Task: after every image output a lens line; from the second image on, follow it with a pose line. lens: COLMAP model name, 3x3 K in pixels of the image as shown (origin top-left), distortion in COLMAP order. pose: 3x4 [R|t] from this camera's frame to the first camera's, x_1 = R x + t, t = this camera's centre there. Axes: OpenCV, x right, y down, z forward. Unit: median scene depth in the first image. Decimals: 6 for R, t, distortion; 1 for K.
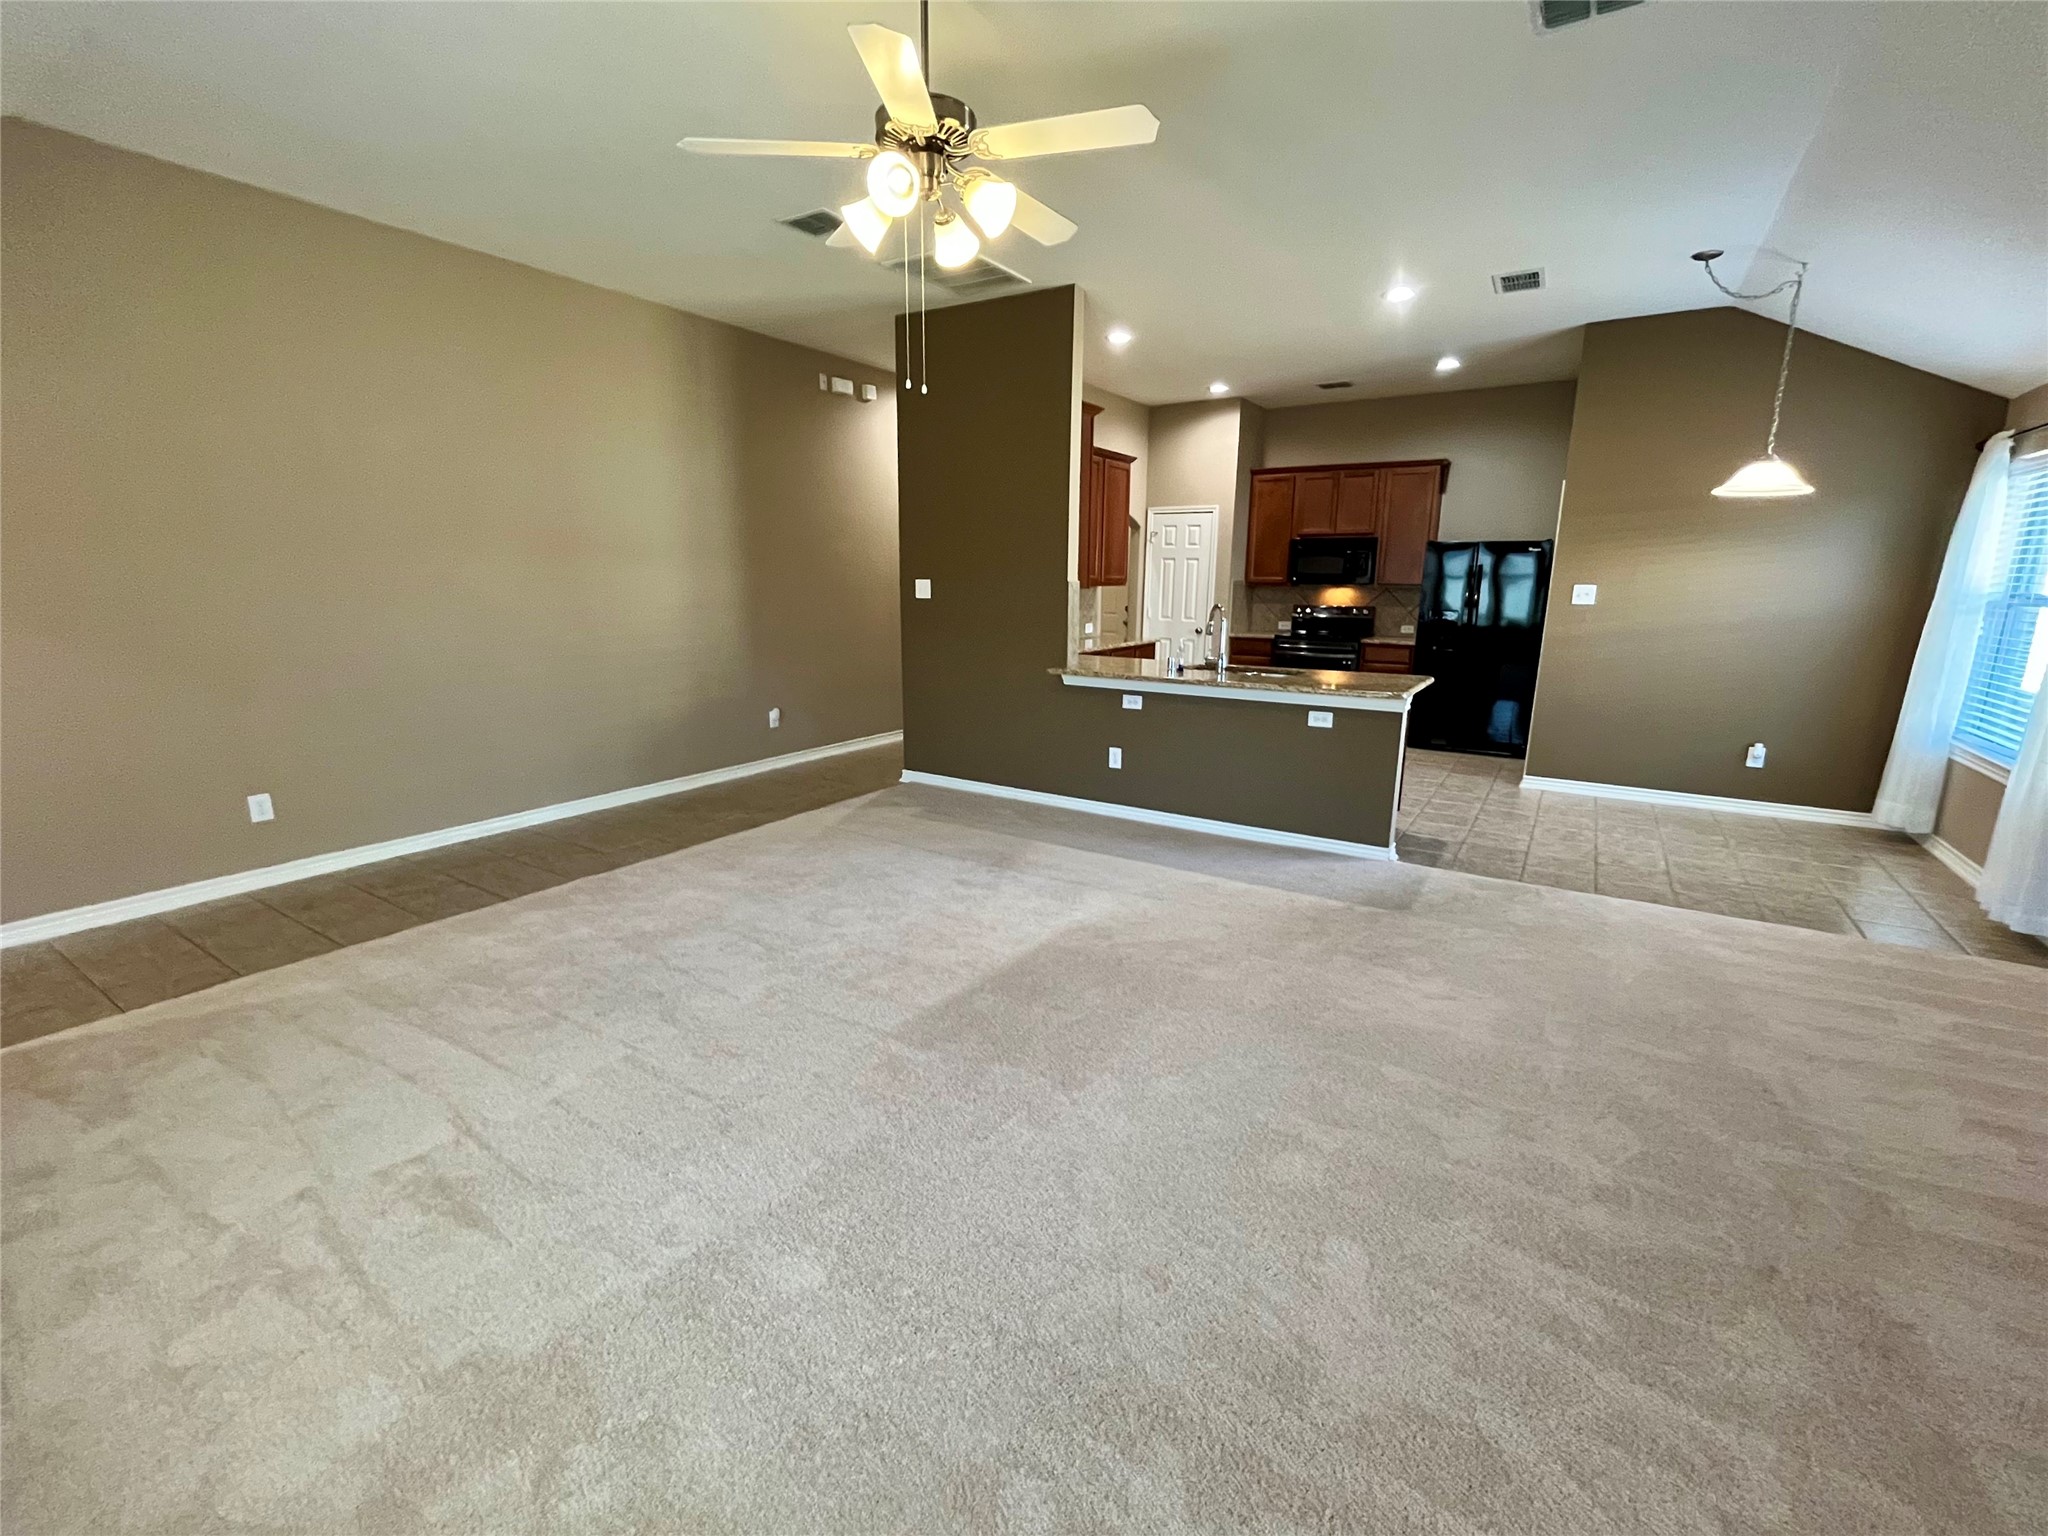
lens RADIAL K [[848.8, 0, 1031.1], [0, 848.8, 773.2], [0, 0, 1]] dist [-0.001200, 0.000446]
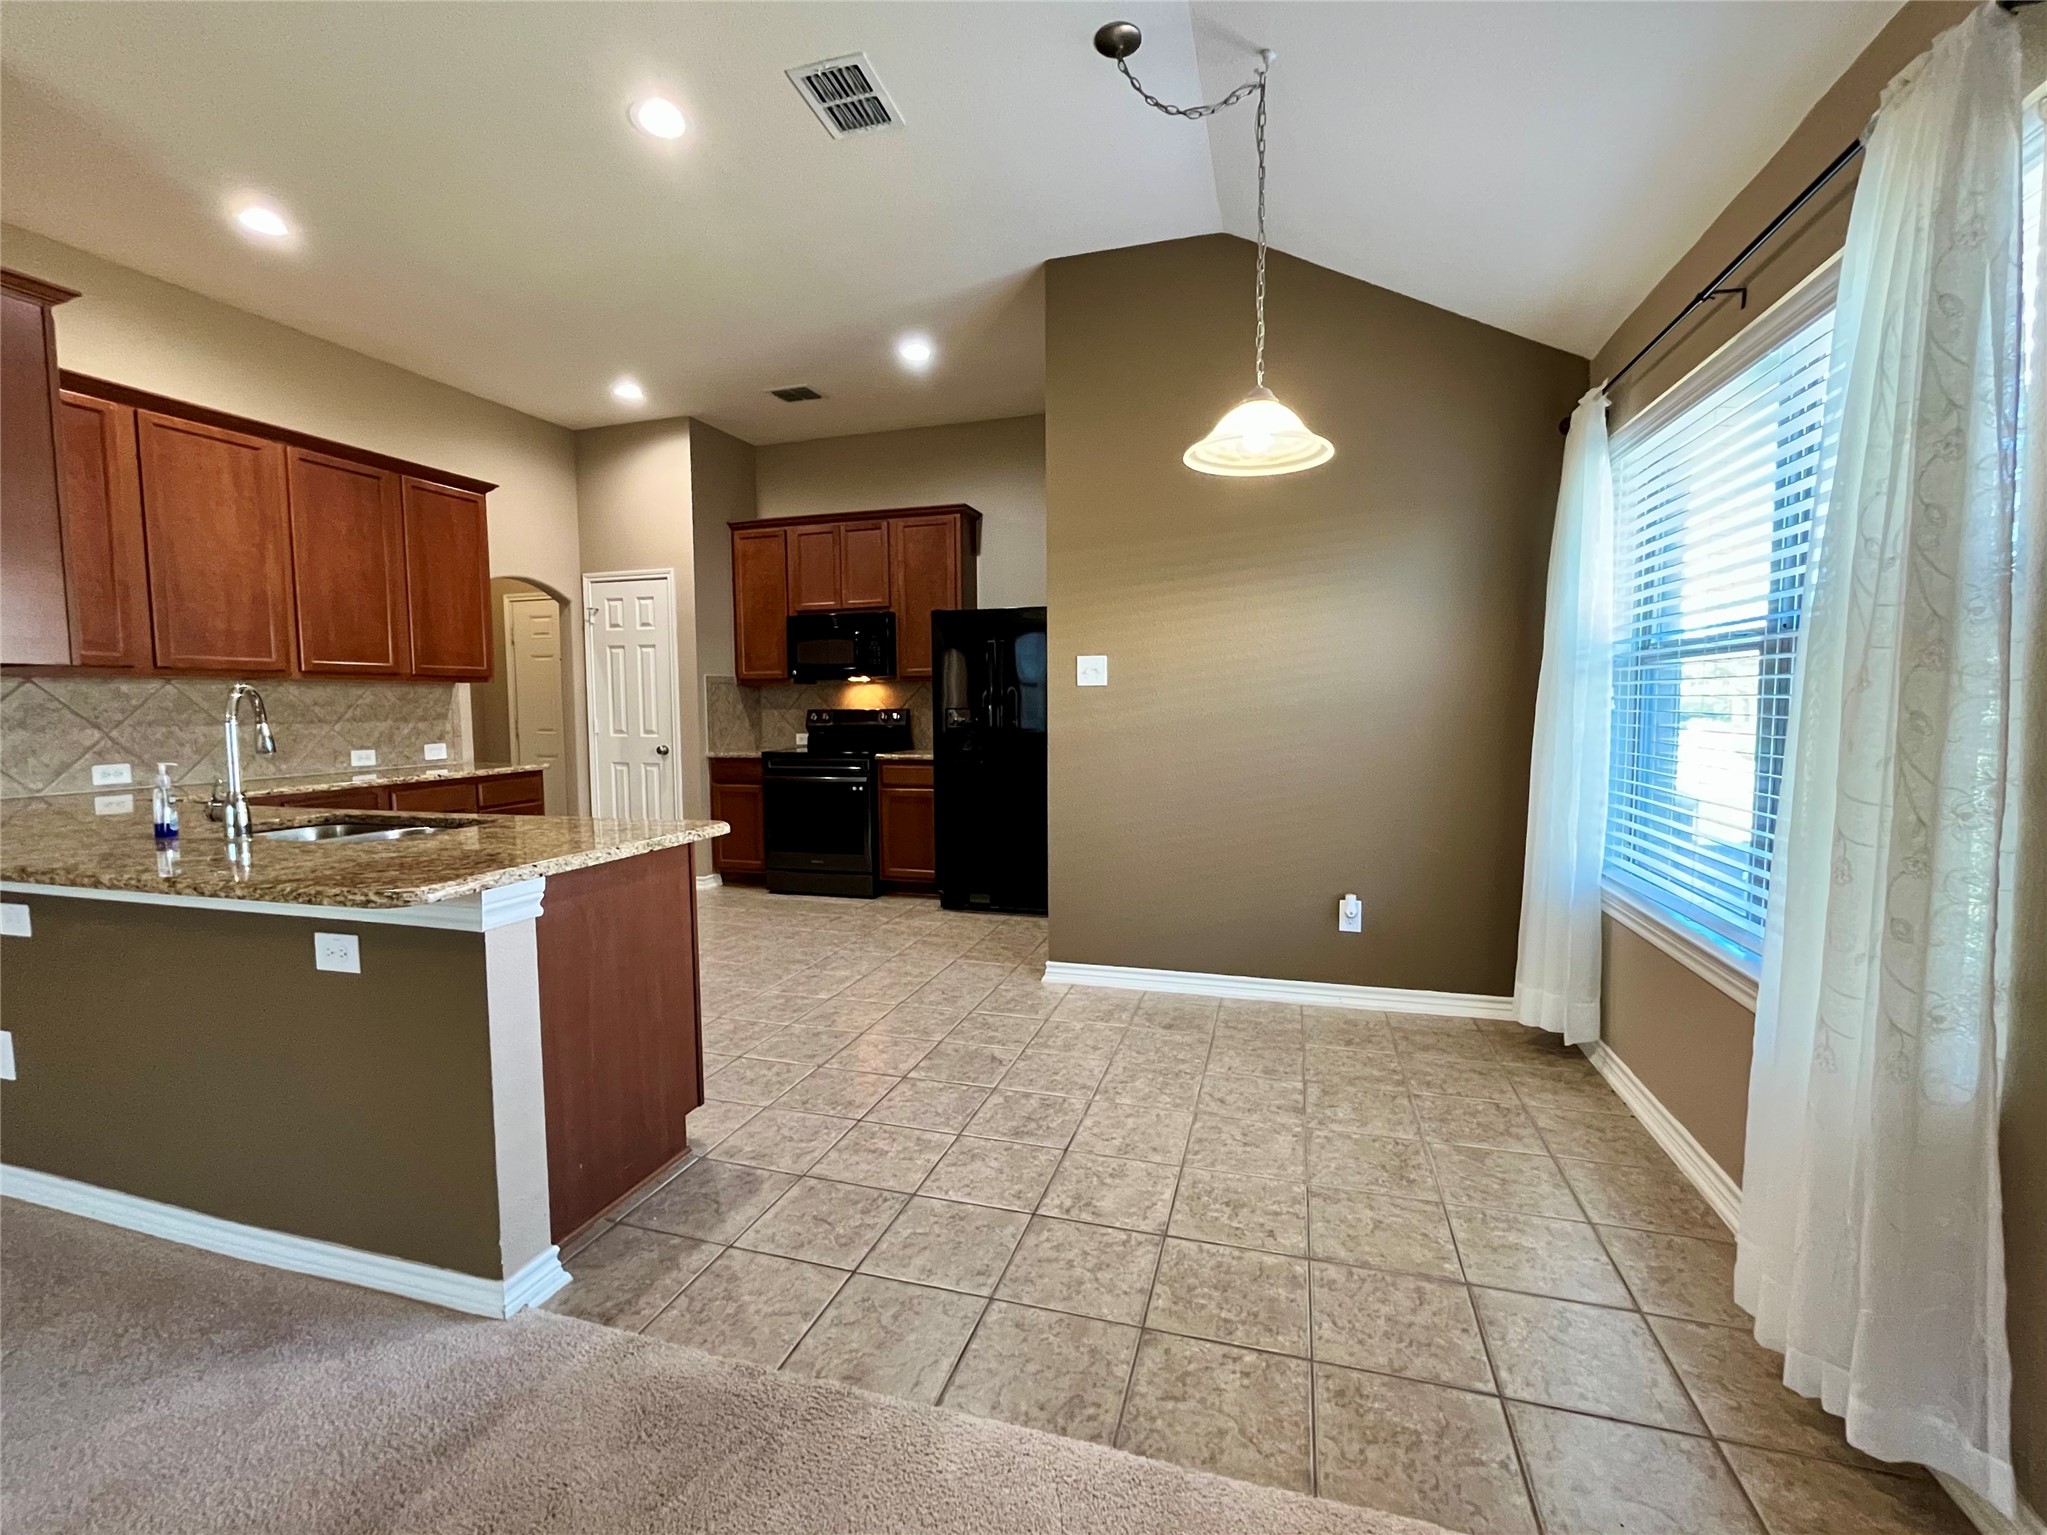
lens RADIAL K [[848.4, 0, 1022.5], [0, 848.4, 783.1], [0, 0, 1]] dist [-0.001200, 0.000446]
pose [[0.964134, -0.042319, 0.262021, 0.463762], [0.076953, 0.989373, -0.123363, -0.057731], [-0.254016, 0.139102, 0.957145, 0.450089]]
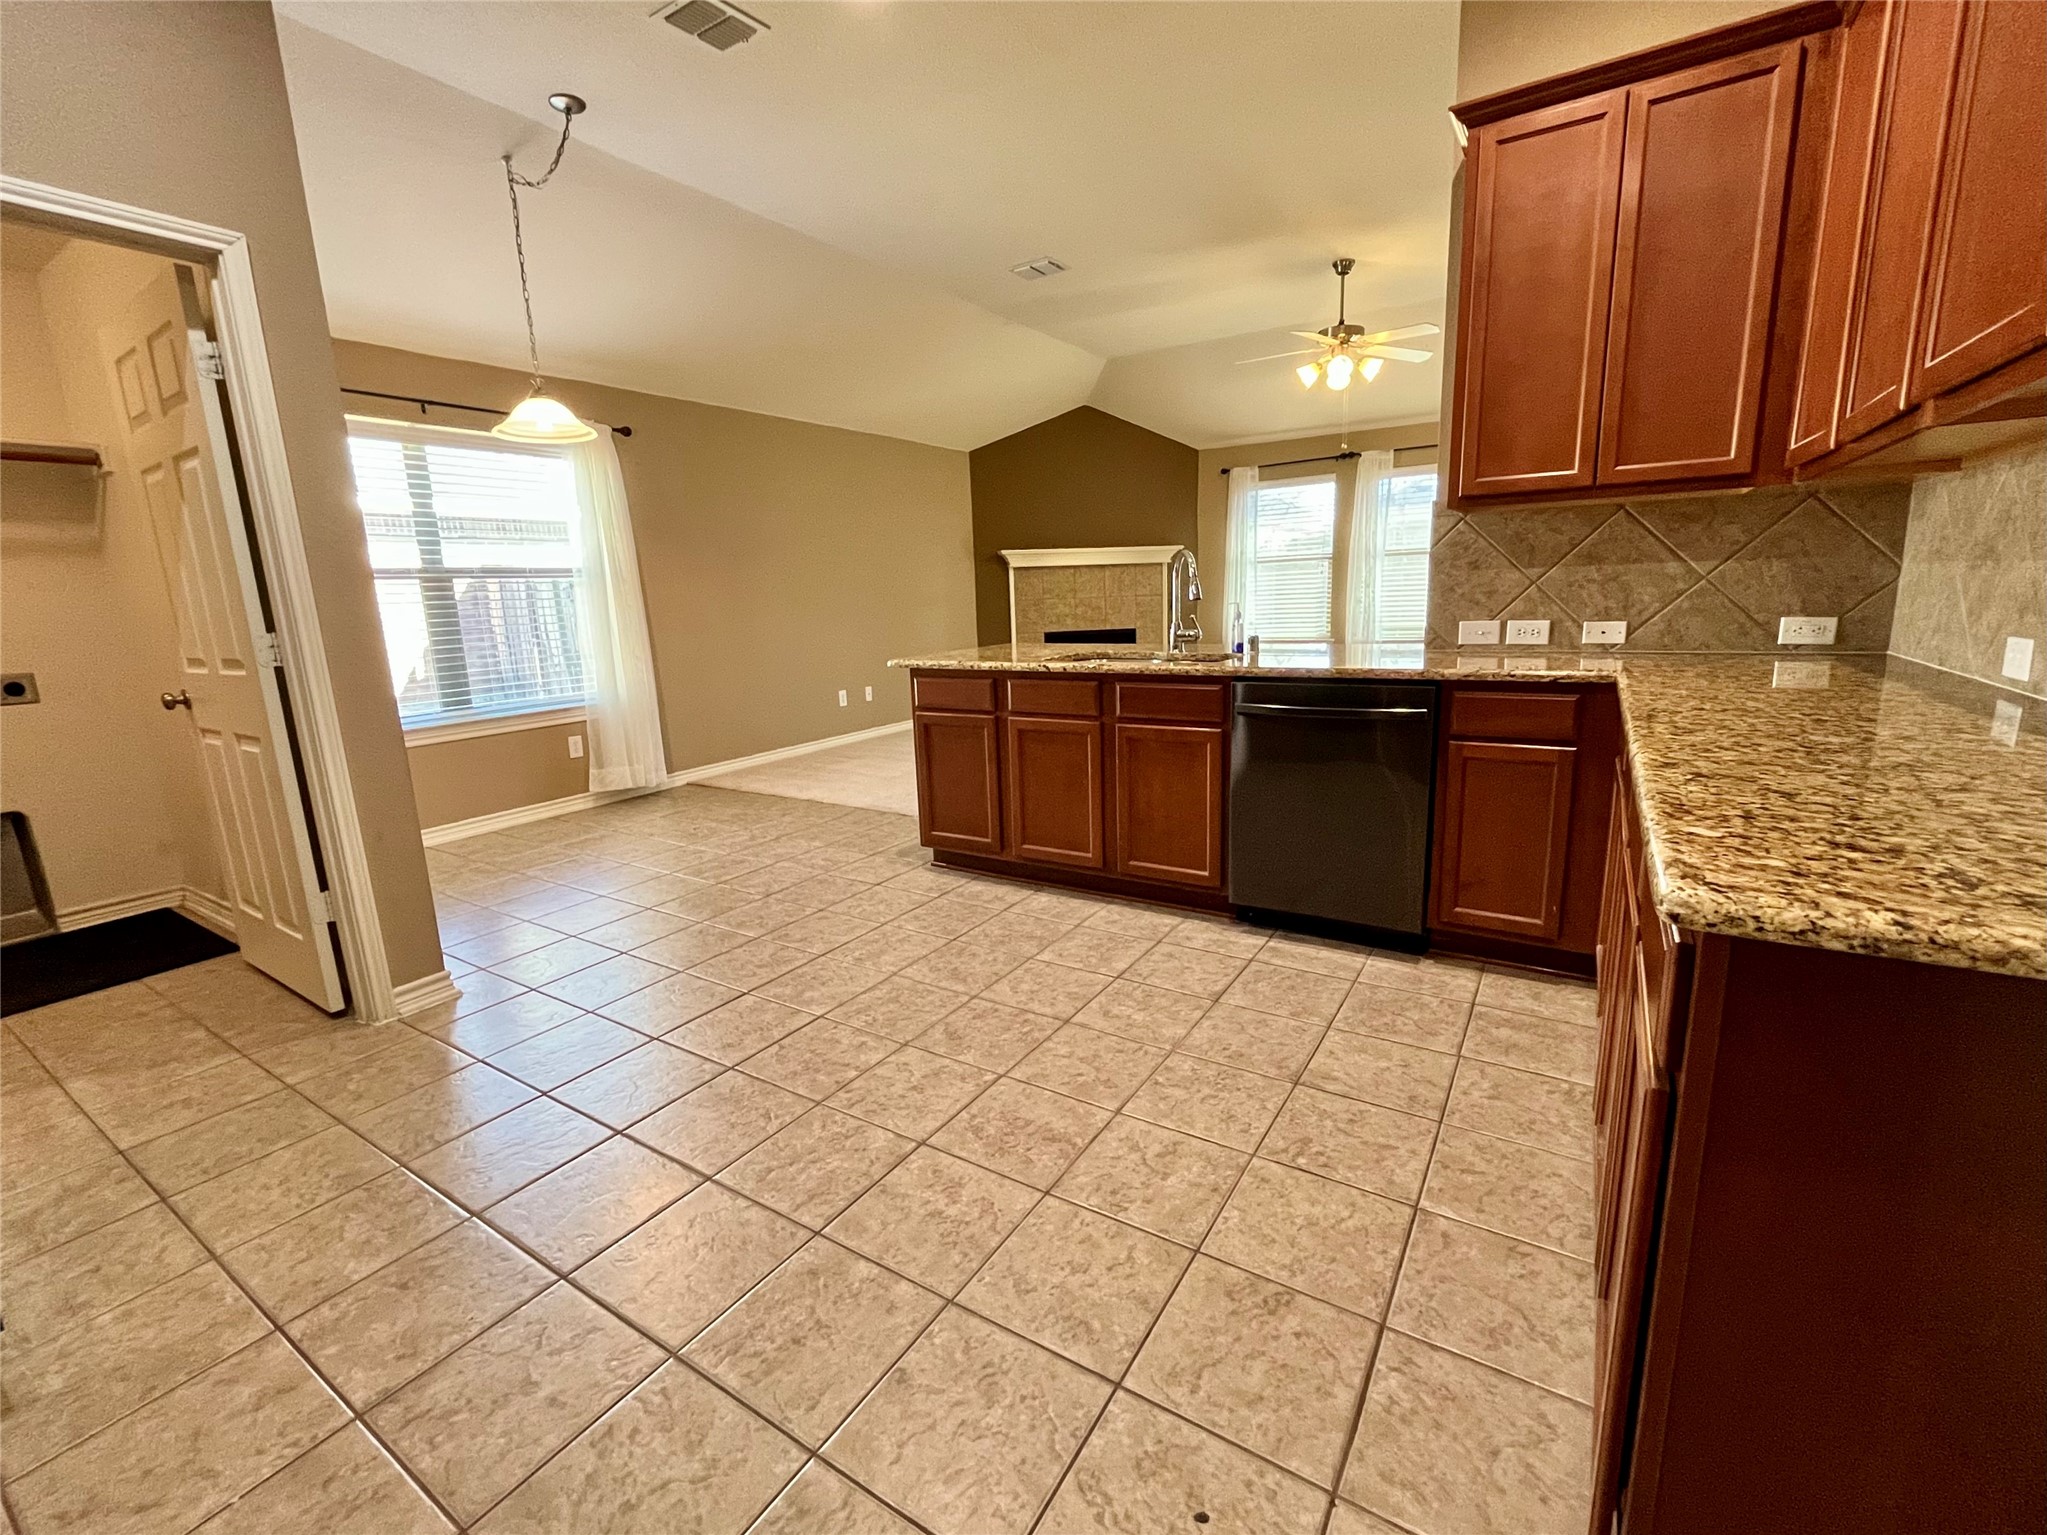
lens RADIAL K [[848.4, 0, 1034.7], [0, 848.4, 762.8], [0, 0, 1]] dist [-0.001200, 0.000446]
pose [[-0.999545, 0.030009, 0.003141, 0.314418], [0.028590, 0.908667, 0.416541, -0.303581], [0.009646, 0.416442, -0.909111, 1.544786]]
